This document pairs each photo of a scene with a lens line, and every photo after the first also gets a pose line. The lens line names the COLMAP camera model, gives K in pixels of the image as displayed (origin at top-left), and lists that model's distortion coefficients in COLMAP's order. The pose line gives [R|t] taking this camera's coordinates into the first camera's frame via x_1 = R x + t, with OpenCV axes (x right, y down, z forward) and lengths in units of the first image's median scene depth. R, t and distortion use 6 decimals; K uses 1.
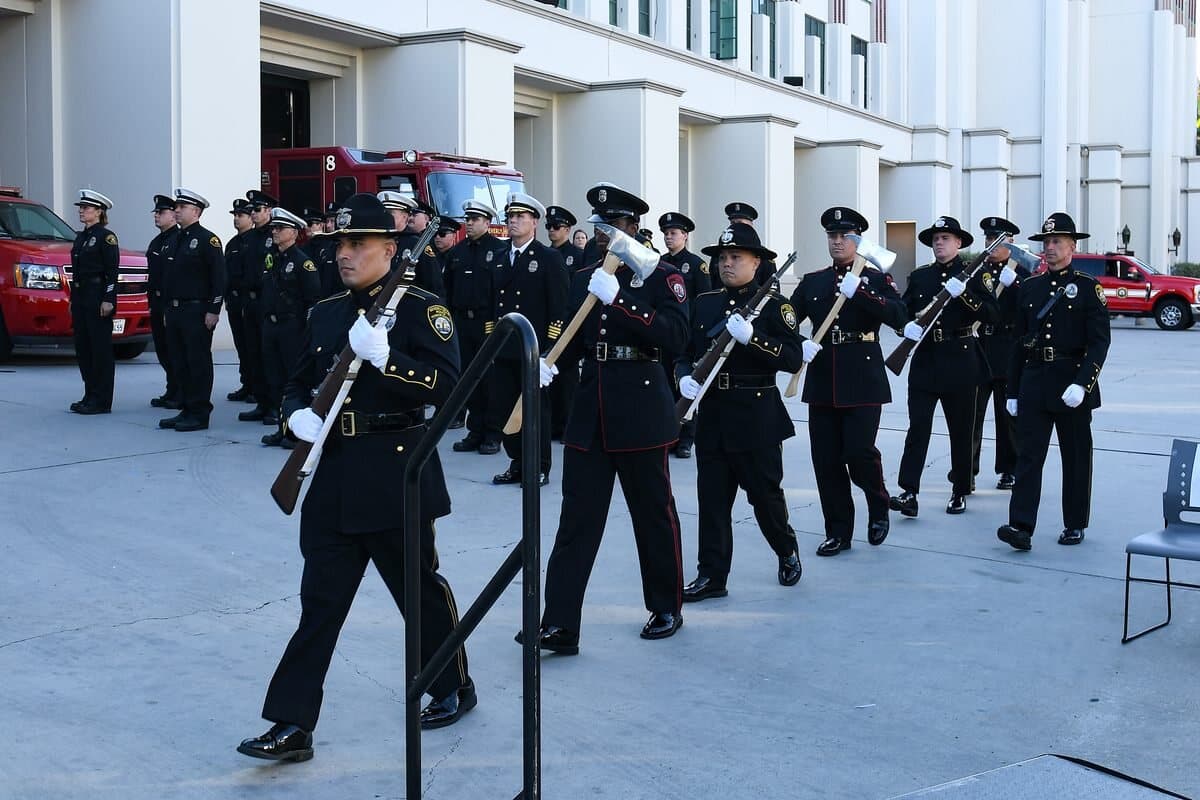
lens RADIAL K [[1530.2, 0, 670.4], [0, 1530.2, 365.1], [0, 0, 1]] dist [-0.014449, 0.000000]
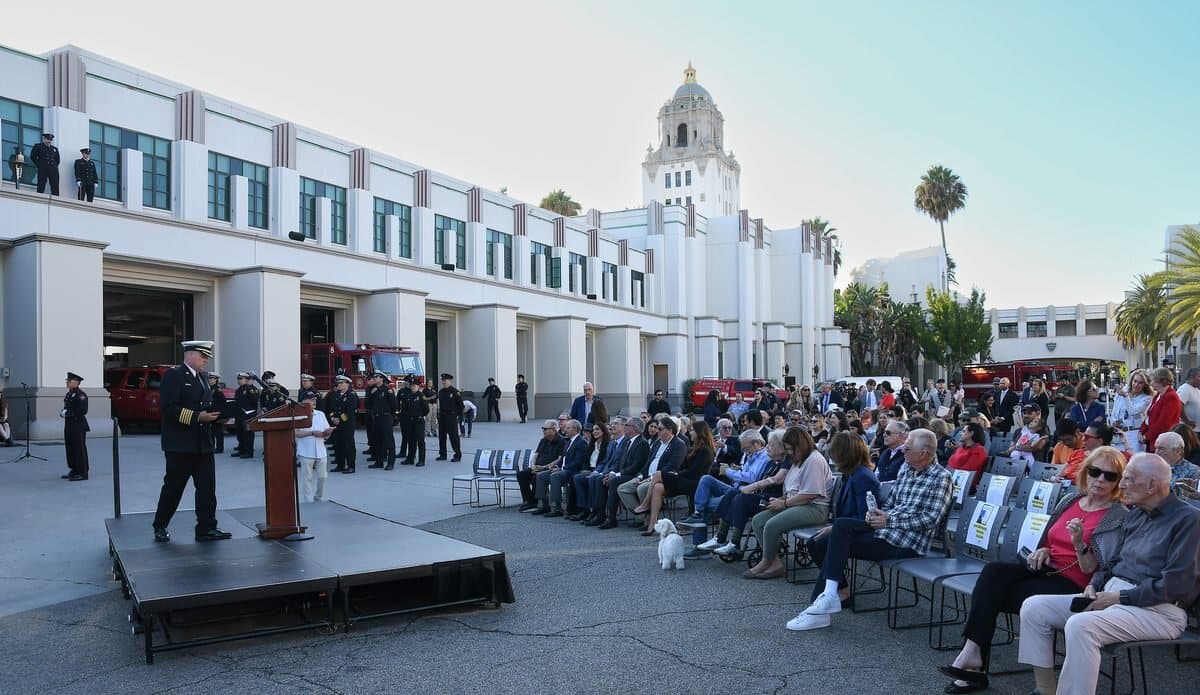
lens RADIAL K [[949.6, 0, 628.8], [0, 949.6, 415.7], [0, 0, 1]] dist [-0.122954, 0.091123]
pose [[0.999693, -0.012246, -0.021558, 0.255065], [0.011610, 0.999501, -0.029380, 0.014436], [0.021907, 0.029121, 0.999336, -0.408428]]
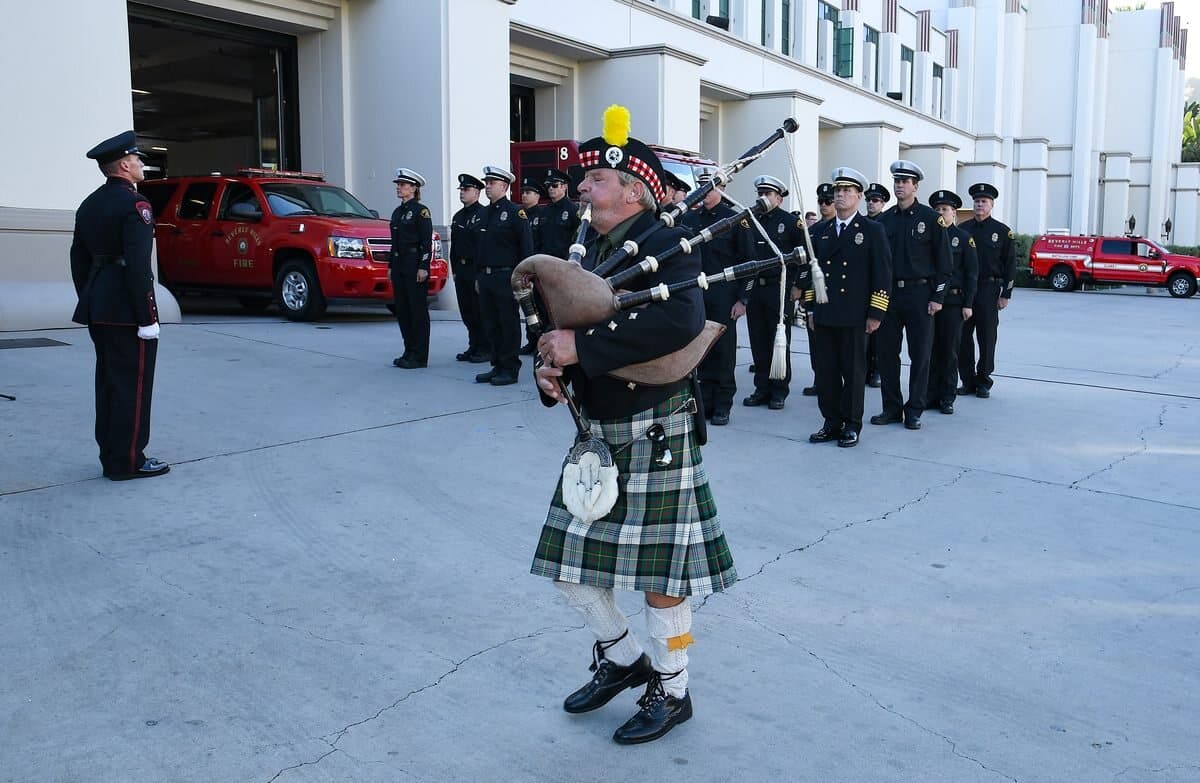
lens RADIAL K [[1092.7, 0, 696.7], [0, 1092.7, 451.9], [0, 0, 1]] dist [-0.111424, 0.064013]
pose [[0.999462, 0.011964, -0.030542, -0.087322], [-0.008049, 0.992097, 0.125215, -0.005590], [0.031799, -0.124902, 0.991659, 0.120879]]
